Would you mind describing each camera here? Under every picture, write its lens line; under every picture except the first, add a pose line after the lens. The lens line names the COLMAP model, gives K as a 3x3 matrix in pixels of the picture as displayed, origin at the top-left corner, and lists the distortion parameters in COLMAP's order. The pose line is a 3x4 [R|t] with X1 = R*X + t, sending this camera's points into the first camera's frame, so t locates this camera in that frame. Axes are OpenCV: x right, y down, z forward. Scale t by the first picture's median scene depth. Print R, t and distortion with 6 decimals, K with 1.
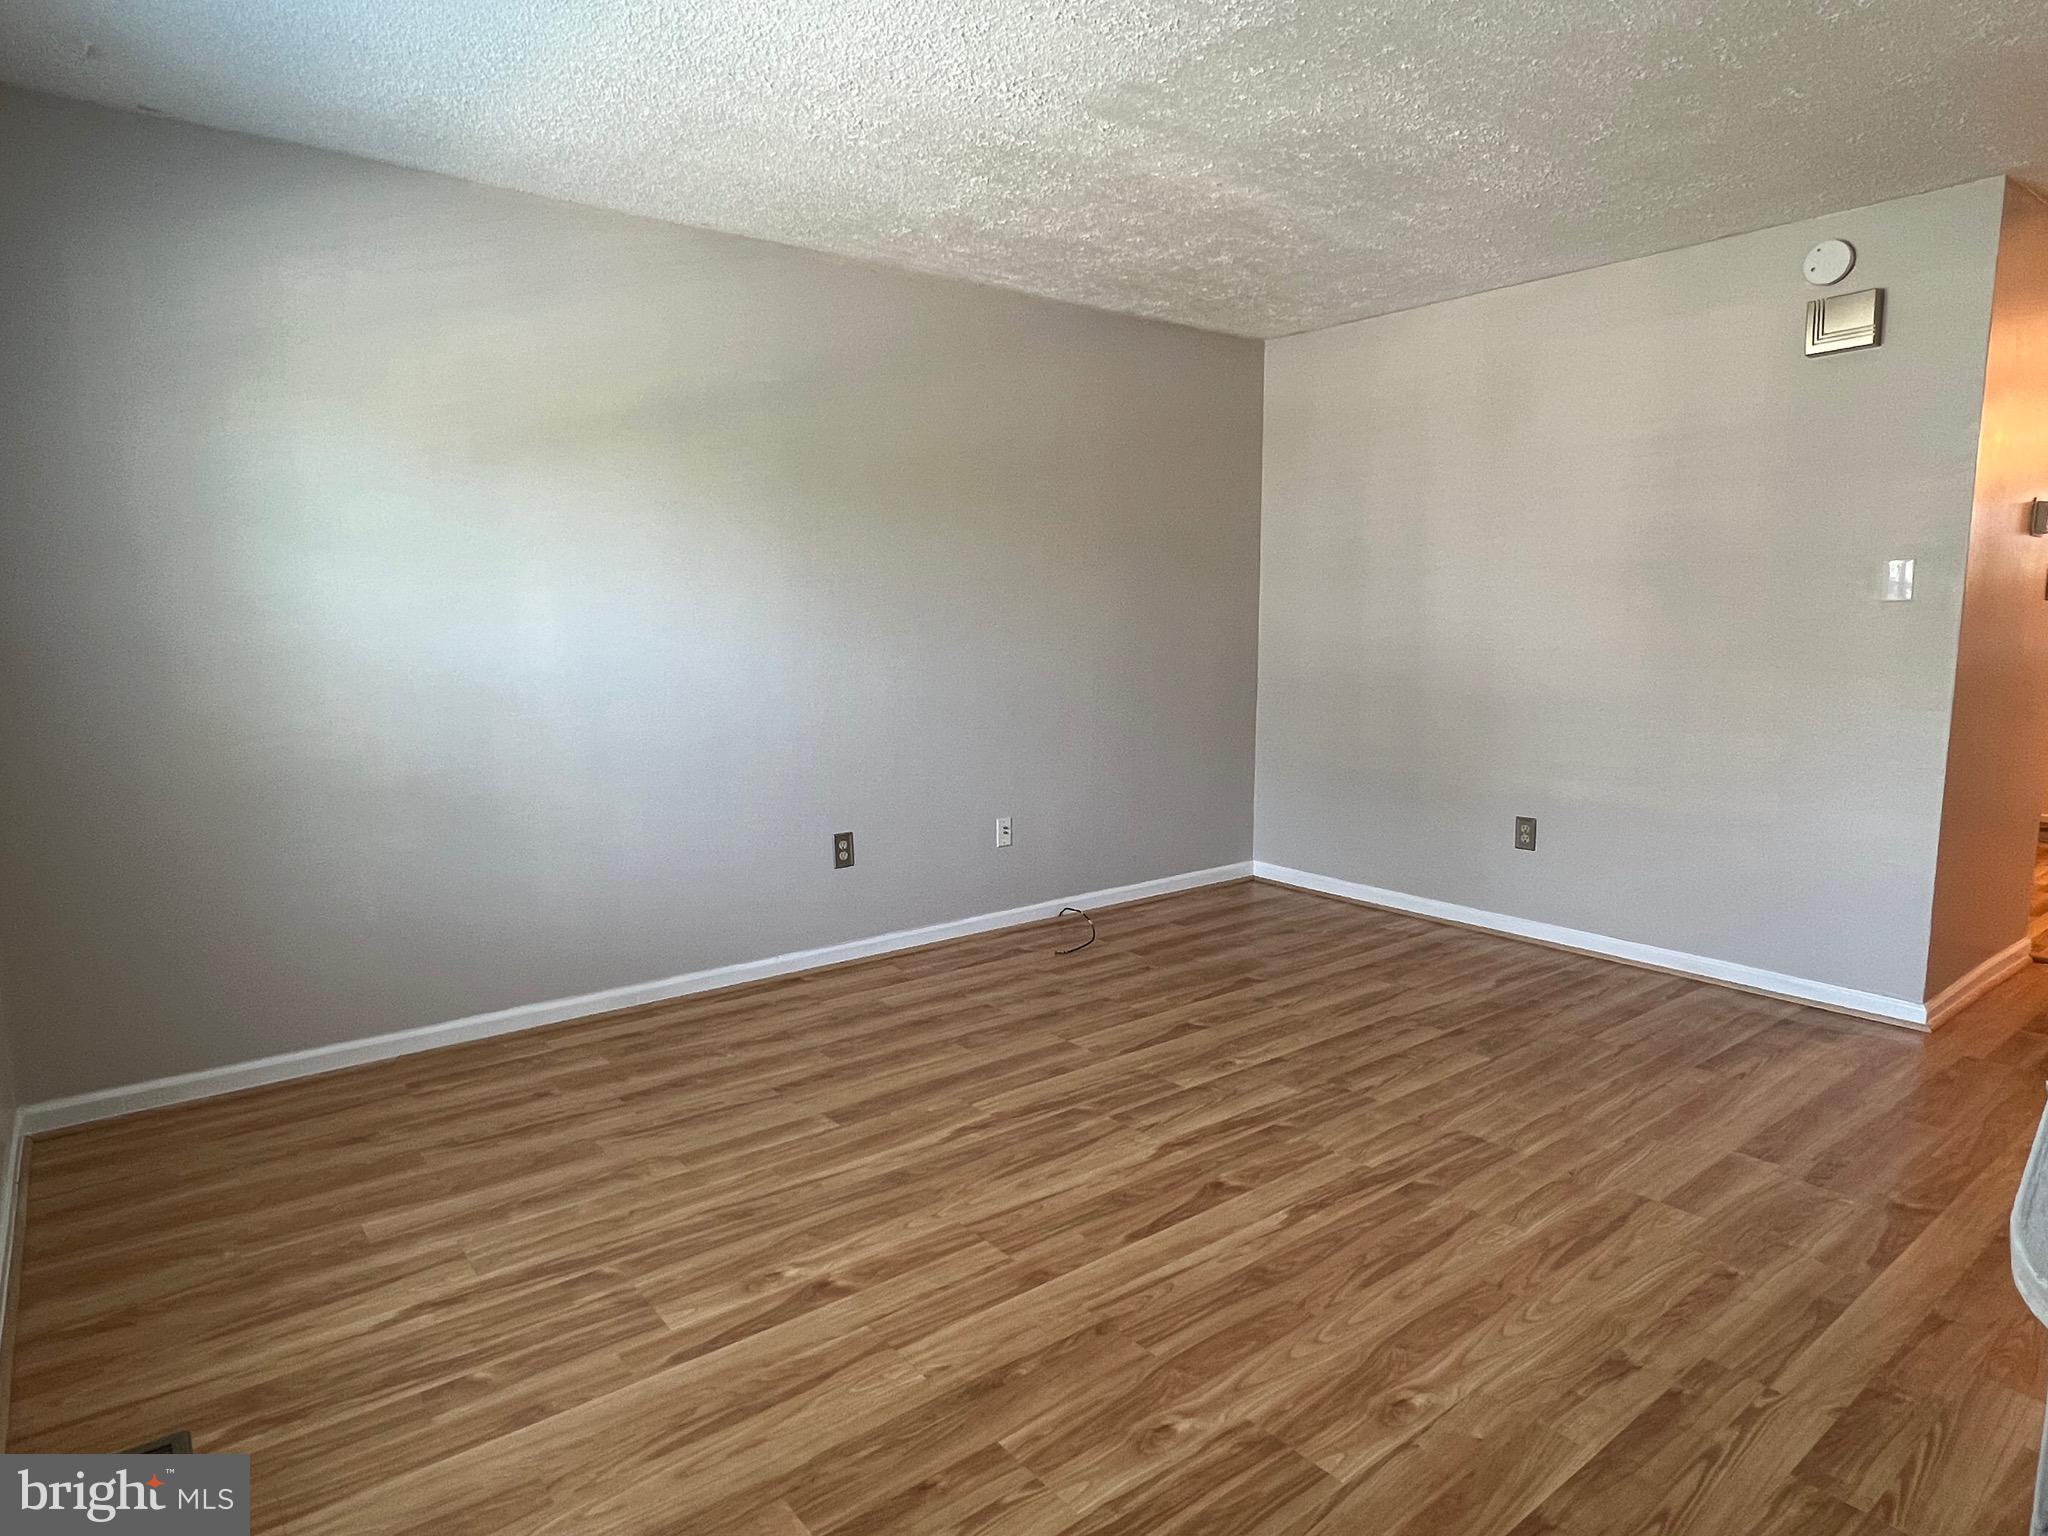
lens RADIAL K [[1181.5, 0, 1027.0], [0, 1181.5, 768.6], [0, 0, 1]] dist [0.000998, -0.002658]
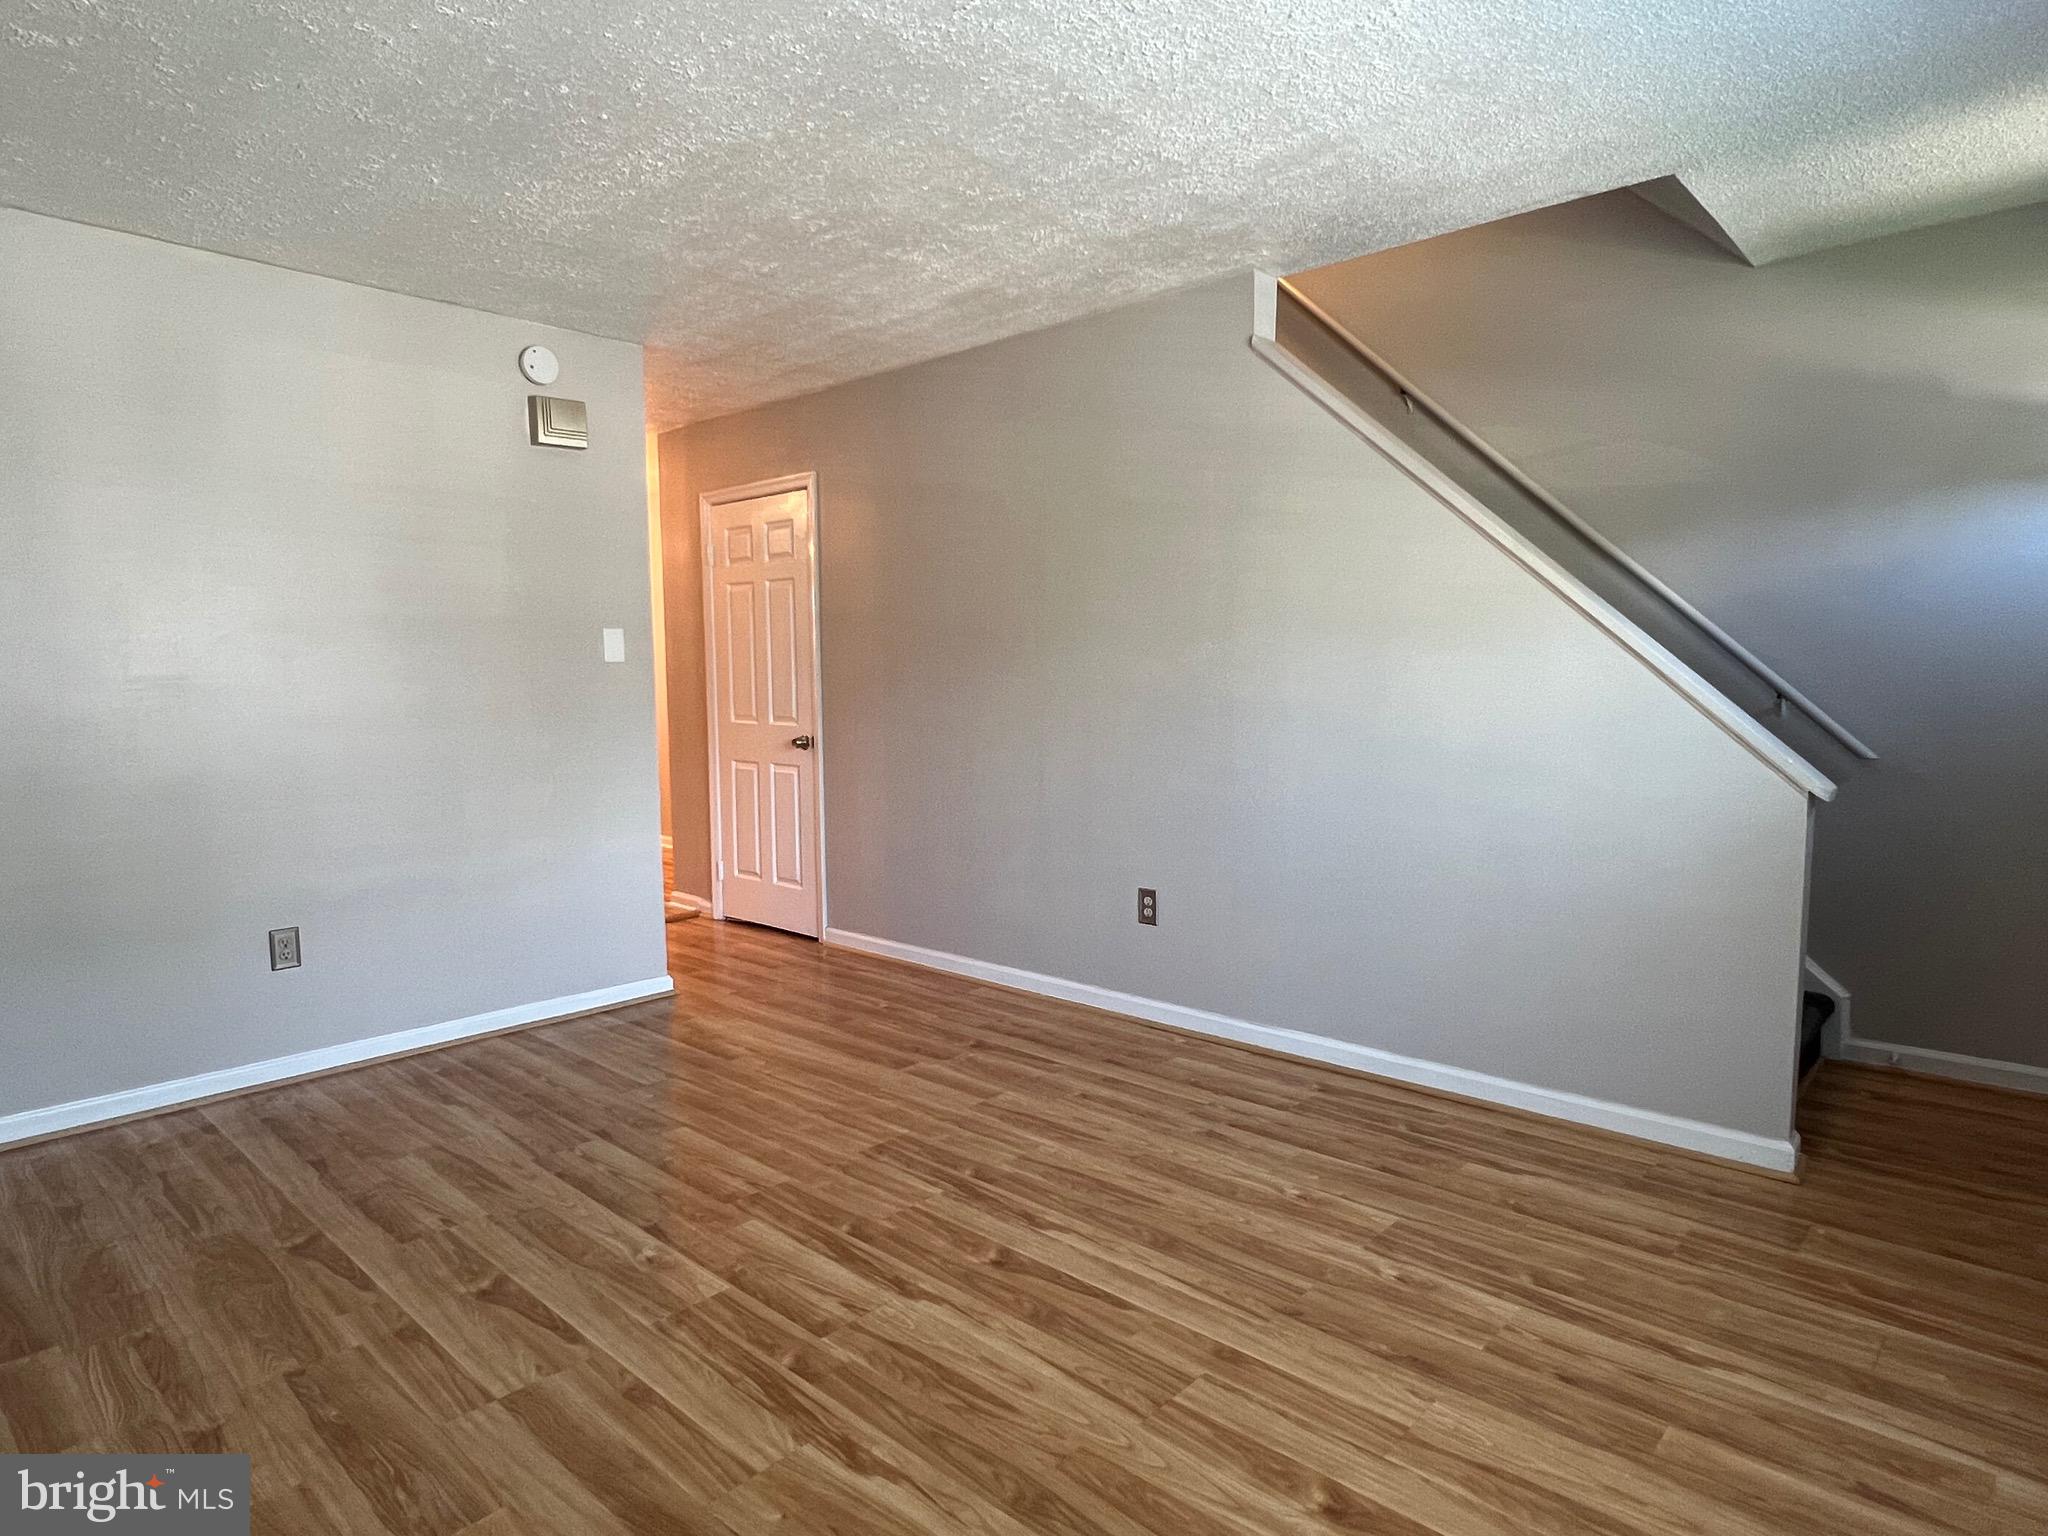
lens RADIAL K [[1181.5, 0, 1021.2], [0, 1181.5, 762.7], [0, 0, 1]] dist [0.000998, -0.002658]
pose [[-0.152082, -0.074249, 0.985575, -0.664046], [0.138032, 0.985806, 0.095566, -0.117487], [-0.978682, 0.150574, -0.139674, 0.938271]]
